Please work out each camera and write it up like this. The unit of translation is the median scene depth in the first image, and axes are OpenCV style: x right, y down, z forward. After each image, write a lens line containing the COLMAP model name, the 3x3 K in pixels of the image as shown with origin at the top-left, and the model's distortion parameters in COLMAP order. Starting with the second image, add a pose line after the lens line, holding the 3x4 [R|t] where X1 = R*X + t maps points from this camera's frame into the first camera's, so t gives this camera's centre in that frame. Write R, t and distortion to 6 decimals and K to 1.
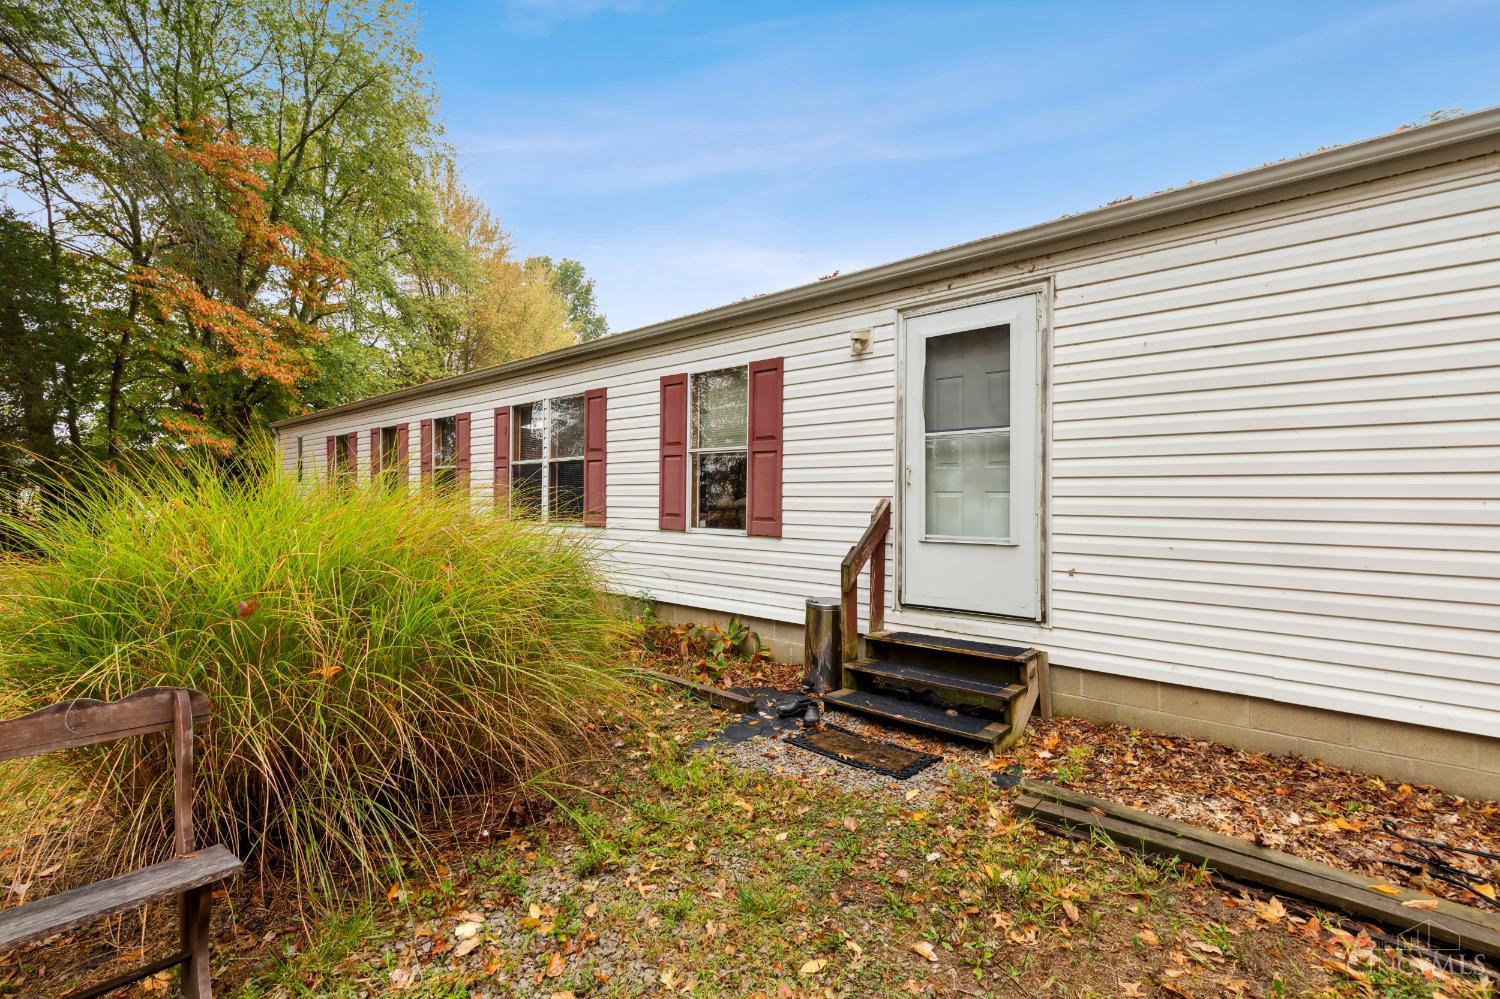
lens RADIAL K [[689.7, 0, 748.3], [0, 689.7, 503.1], [0, 0, 1]] dist [0.001333, -0.000054]
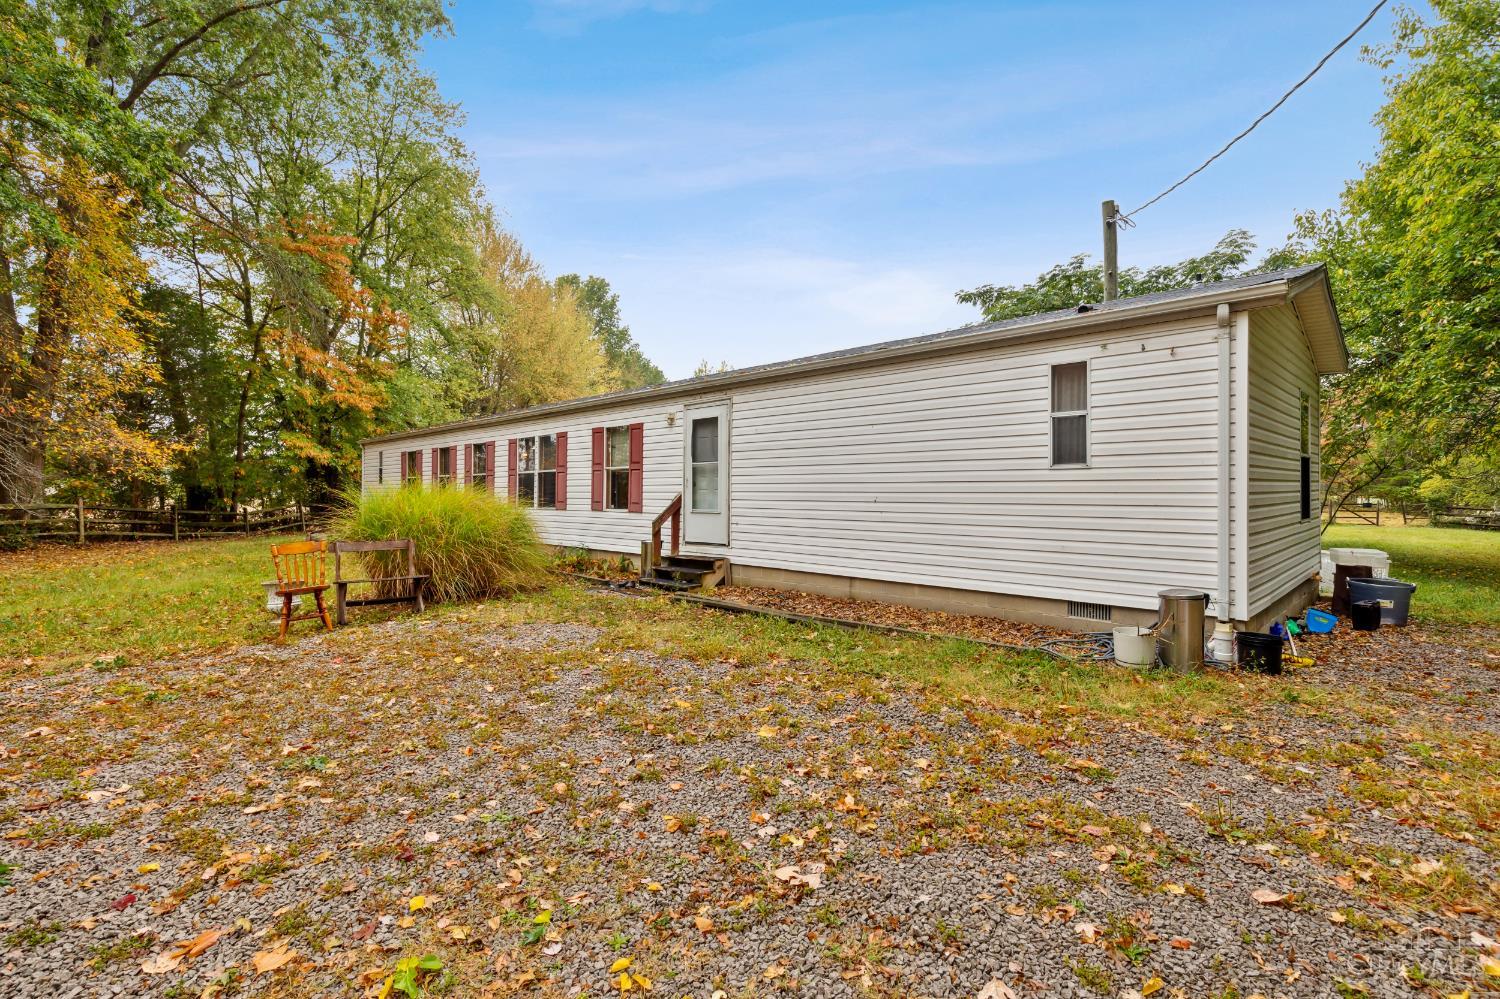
lens RADIAL K [[689.7, 0, 748.5], [0, 689.7, 489.1], [0, 0, 1]] dist [0.001333, -0.000054]
pose [[0.998889, -0.001000, -0.047114, 0.382904], [0.000223, 0.999864, -0.016496, 0.012558], [0.047124, 0.016468, 0.998753, -0.839887]]
